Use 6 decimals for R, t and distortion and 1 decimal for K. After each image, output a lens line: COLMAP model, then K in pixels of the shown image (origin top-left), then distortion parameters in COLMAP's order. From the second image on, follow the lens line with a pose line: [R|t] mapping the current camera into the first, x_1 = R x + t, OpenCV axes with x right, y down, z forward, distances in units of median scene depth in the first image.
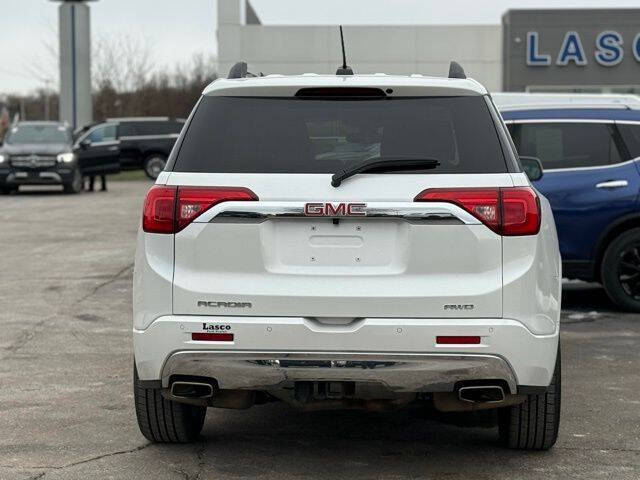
lens RADIAL K [[1453.7, 0, 320.0], [0, 1453.7, 240.0], [0, 0, 1]] dist [0.115964, 0.308613]
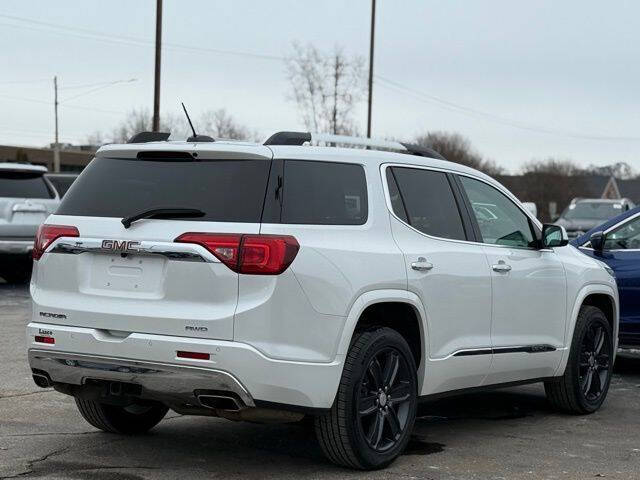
lens RADIAL K [[1453.7, 0, 320.0], [0, 1453.7, 240.0], [0, 0, 1]] dist [0.115964, 0.308613]
pose [[0.873421, 0.038682, -0.485427, 0.775745], [-0.066080, 0.997034, -0.039446, 0.012770], [0.482462, 0.066530, 0.873387, -0.030432]]
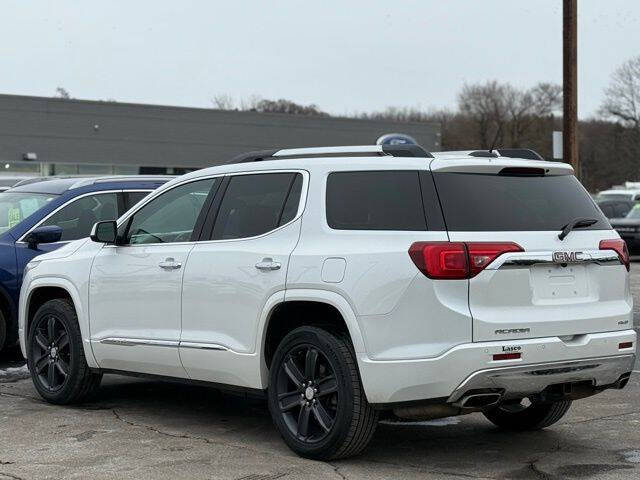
lens RADIAL K [[1453.7, 0, 320.0], [0, 1453.7, 240.0], [0, 0, 1]] dist [0.115964, 0.308613]
pose [[0.714488, -0.015913, 0.699466, -1.110343], [0.049929, 0.998352, -0.028289, -0.009177], [-0.697863, 0.055136, 0.714105, 0.177331]]
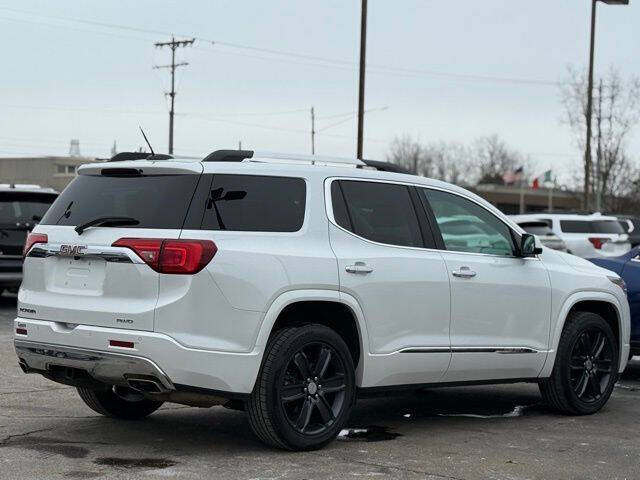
lens RADIAL K [[1453.7, 0, 320.0], [0, 1453.7, 240.0], [0, 0, 1]] dist [0.115964, 0.308613]
pose [[0.757856, 0.026774, -0.651873, 1.155505], [-0.072685, 0.996402, -0.043578, 0.015202], [0.648361, 0.080407, 0.757075, 0.039988]]
